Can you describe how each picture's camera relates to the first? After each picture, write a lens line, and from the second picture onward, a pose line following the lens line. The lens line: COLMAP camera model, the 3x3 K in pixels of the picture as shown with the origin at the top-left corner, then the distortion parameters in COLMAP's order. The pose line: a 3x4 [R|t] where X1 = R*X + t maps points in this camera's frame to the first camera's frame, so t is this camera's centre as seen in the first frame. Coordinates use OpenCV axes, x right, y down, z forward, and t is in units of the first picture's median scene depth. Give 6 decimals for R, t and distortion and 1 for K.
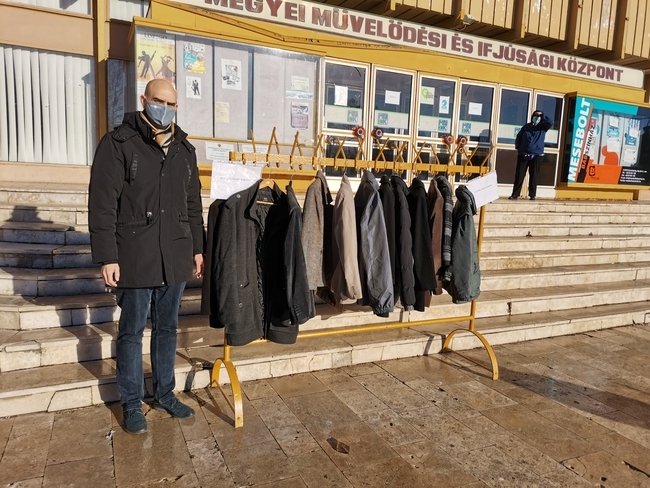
lens RADIAL K [[483.6, 0, 328.7], [0, 483.6, 247.2], [0, 0, 1]] dist [0.046822, -0.047463]
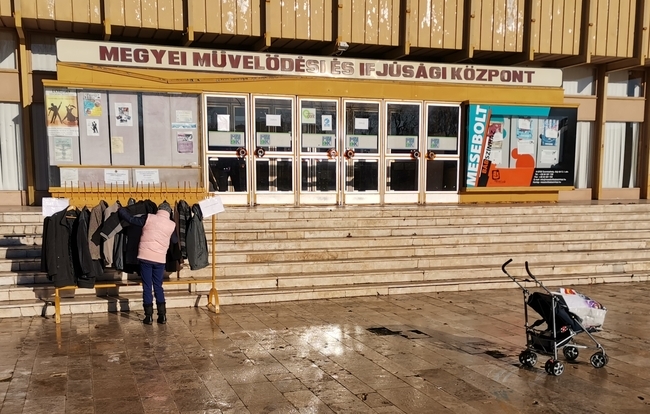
lens RADIAL K [[700.8, 0, 320.9], [0, 700.8, 273.2], [0, 0, 1]] dist [0.056872, 0.000000]
pose [[0.992752, -0.022586, -0.118043, 0.549555], [0.021906, 0.999735, -0.007055, 0.082135], [0.118171, 0.004418, 0.992983, -0.798101]]
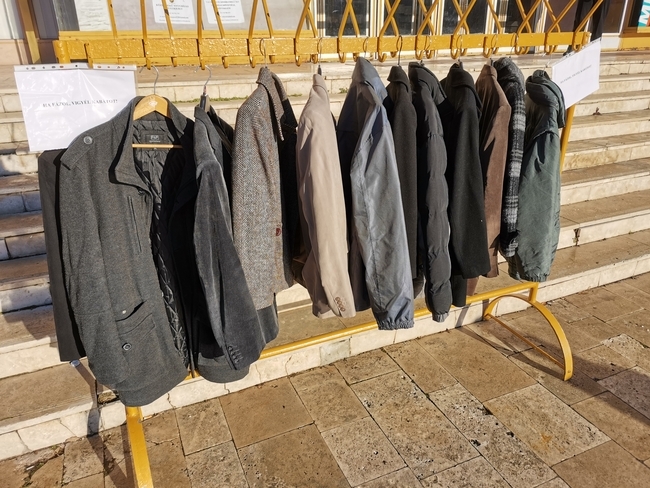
lens RADIAL K [[483.6, 0, 326.5], [0, 483.6, 245.3], [0, 0, 1]] dist [0.046822, -0.047463]
pose [[0.998505, -0.033806, -0.042953, 0.027475], [0.044352, 0.960375, 0.275160, -0.054341], [0.031949, -0.276653, 0.960439, 0.220034]]
